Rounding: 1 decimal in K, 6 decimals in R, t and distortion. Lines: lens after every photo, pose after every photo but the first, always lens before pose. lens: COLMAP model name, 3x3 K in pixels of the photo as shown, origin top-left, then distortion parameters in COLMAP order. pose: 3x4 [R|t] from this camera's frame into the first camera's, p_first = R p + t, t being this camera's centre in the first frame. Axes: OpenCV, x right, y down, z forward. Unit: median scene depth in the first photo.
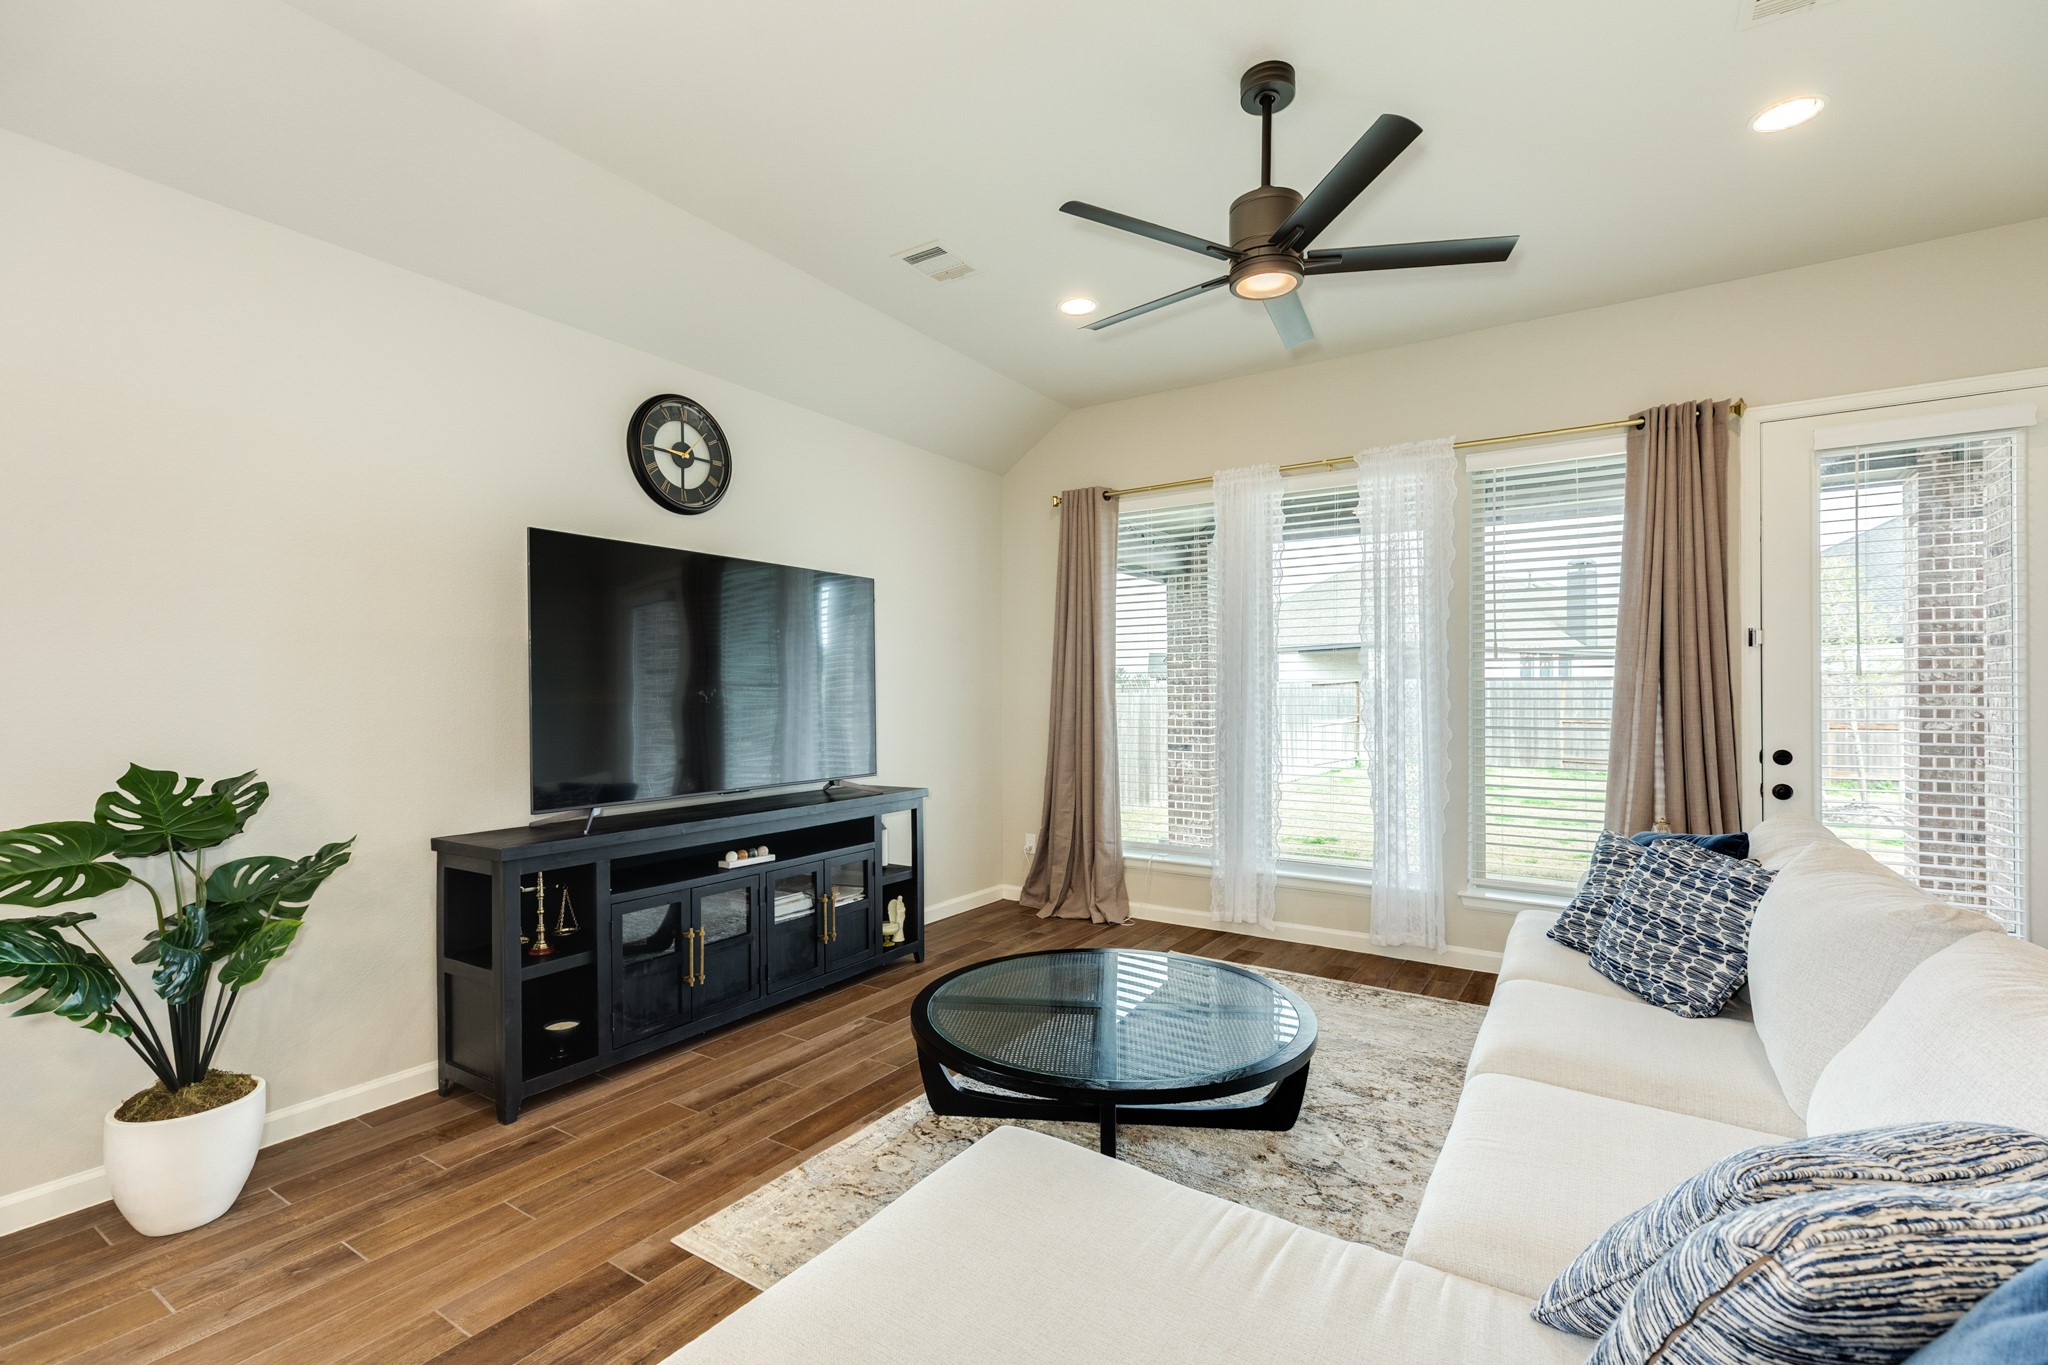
lens RADIAL K [[919.1, 0, 1018.6], [0, 919.1, 686.9], [0, 0, 1]] dist [0.004704, -0.000667]
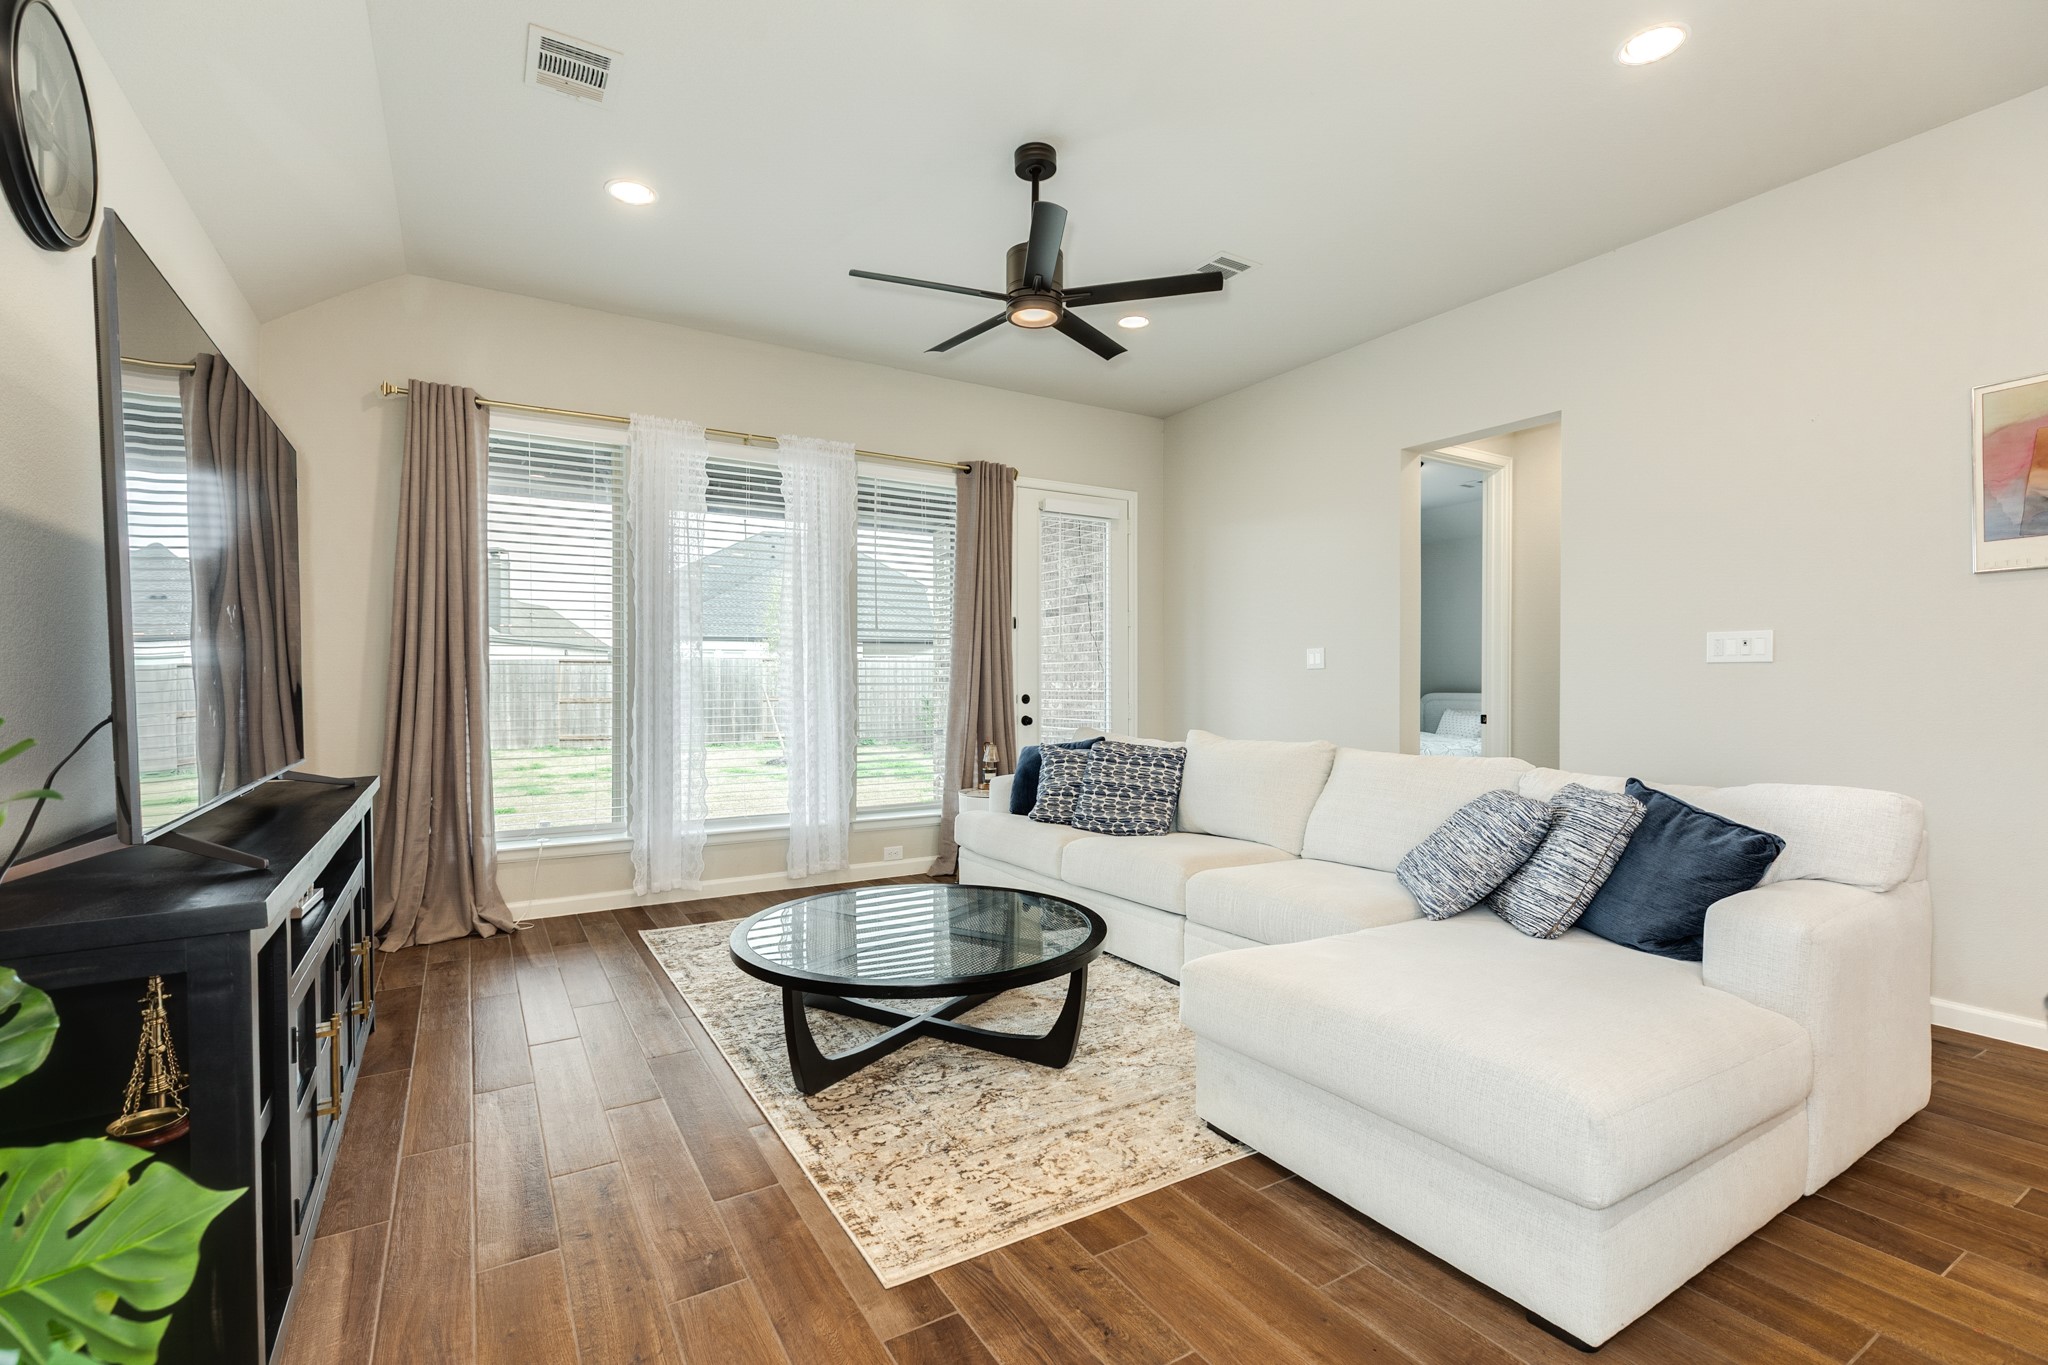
lens RADIAL K [[919.1, 0, 1014.9], [0, 919.1, 697.5], [0, 0, 1]] dist [0.004704, -0.000667]
pose [[0.429259, -0.015922, 0.903041, -0.594604], [-0.003921, 0.999802, 0.019493, 0.041226], [-0.903173, -0.011909, 0.429112, 0.320438]]
